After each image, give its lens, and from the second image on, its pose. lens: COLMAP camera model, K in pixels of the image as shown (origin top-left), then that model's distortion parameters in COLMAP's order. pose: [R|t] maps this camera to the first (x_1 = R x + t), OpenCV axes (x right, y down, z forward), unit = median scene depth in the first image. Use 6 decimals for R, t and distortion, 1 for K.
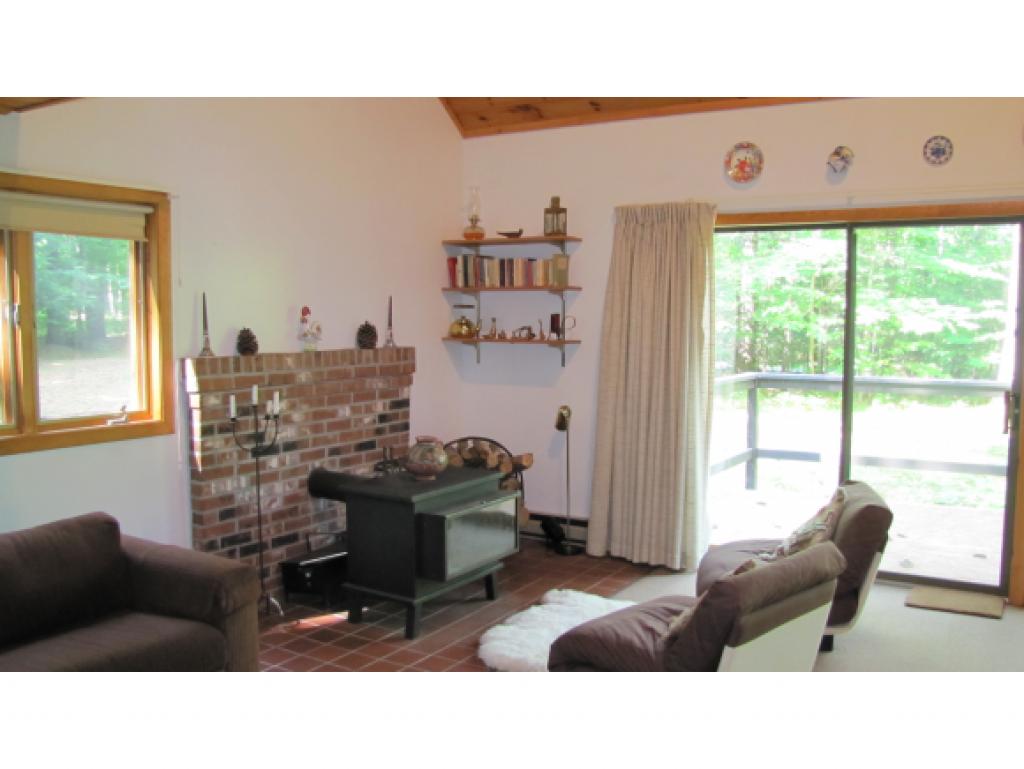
lens RADIAL K [[925.6, 0, 512.0], [0, 925.6, 384.5], [0, 0, 1]] dist [-0.006827, 0.001031]
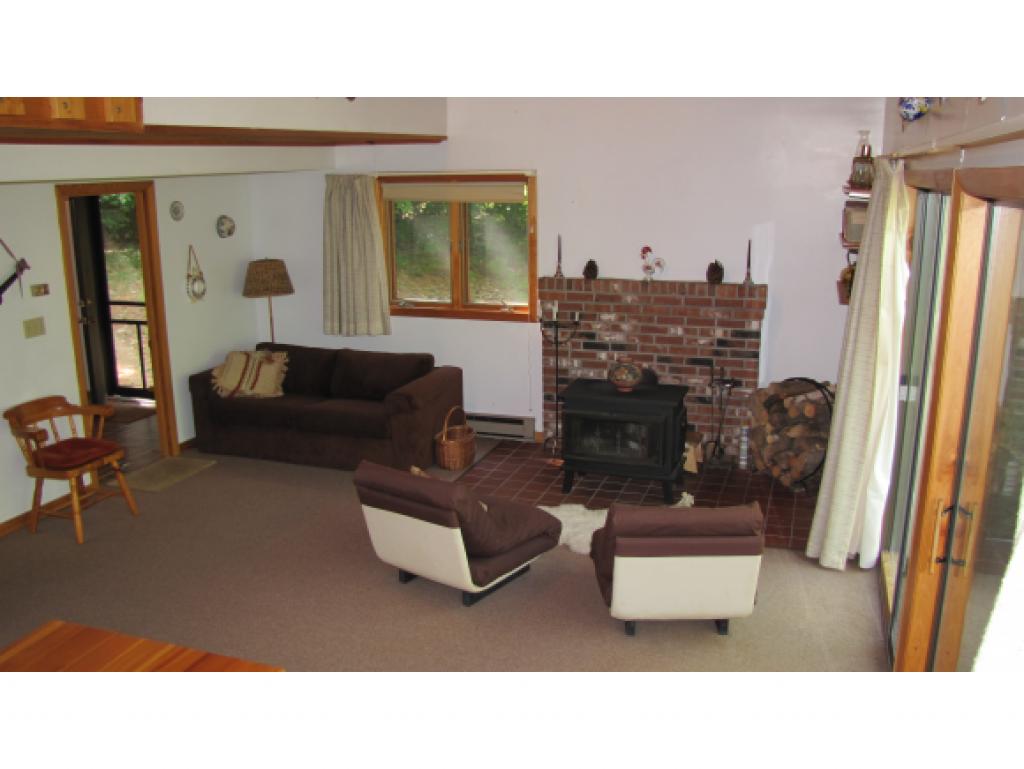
lens RADIAL K [[925.6, 0, 512.0], [0, 925.6, 384.5], [0, 0, 1]] dist [-0.006827, 0.001031]
pose [[0.231894, 0.226246, -0.946064, 1.008866], [-0.071263, 0.973914, 0.215438, -0.160121], [0.970127, 0.017461, 0.241968, 0.487874]]
